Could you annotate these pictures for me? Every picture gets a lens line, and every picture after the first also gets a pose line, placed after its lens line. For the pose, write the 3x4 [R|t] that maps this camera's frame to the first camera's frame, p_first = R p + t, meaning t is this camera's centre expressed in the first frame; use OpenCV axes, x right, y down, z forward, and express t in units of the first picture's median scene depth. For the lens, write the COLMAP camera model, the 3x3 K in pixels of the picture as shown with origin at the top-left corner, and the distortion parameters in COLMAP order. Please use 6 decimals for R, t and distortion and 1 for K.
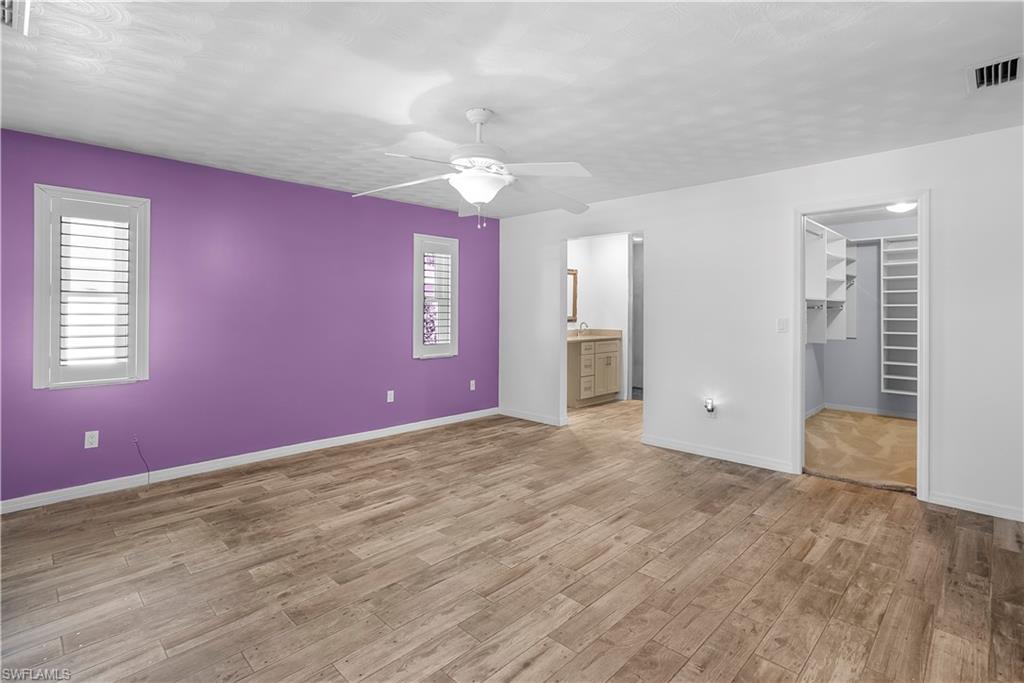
lens RADIAL K [[494.1, 0, 523.7], [0, 494.1, 314.5], [0, 0, 1]] dist [0.003415, 0.002094]
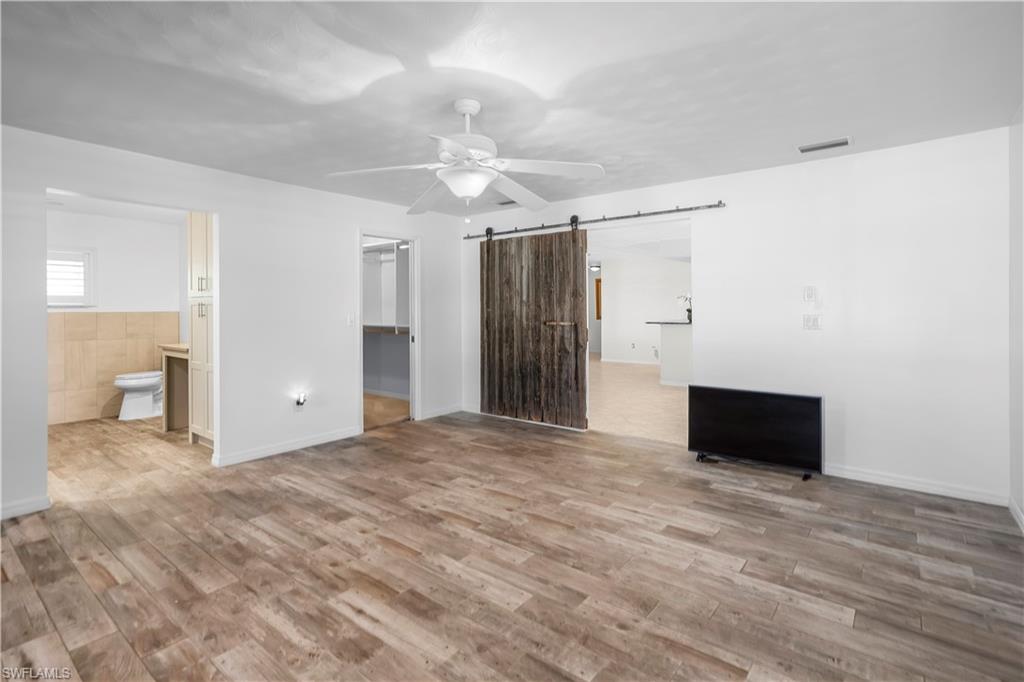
lens RADIAL K [[494.1, 0, 496.3], [0, 494.1, 312.2], [0, 0, 1]] dist [0.003415, 0.002094]
pose [[-0.080378, -0.001877, 0.996763, -0.997344], [-0.000768, 0.999998, 0.001821, -0.001364], [-0.996764, -0.000619, -0.080379, 0.957358]]
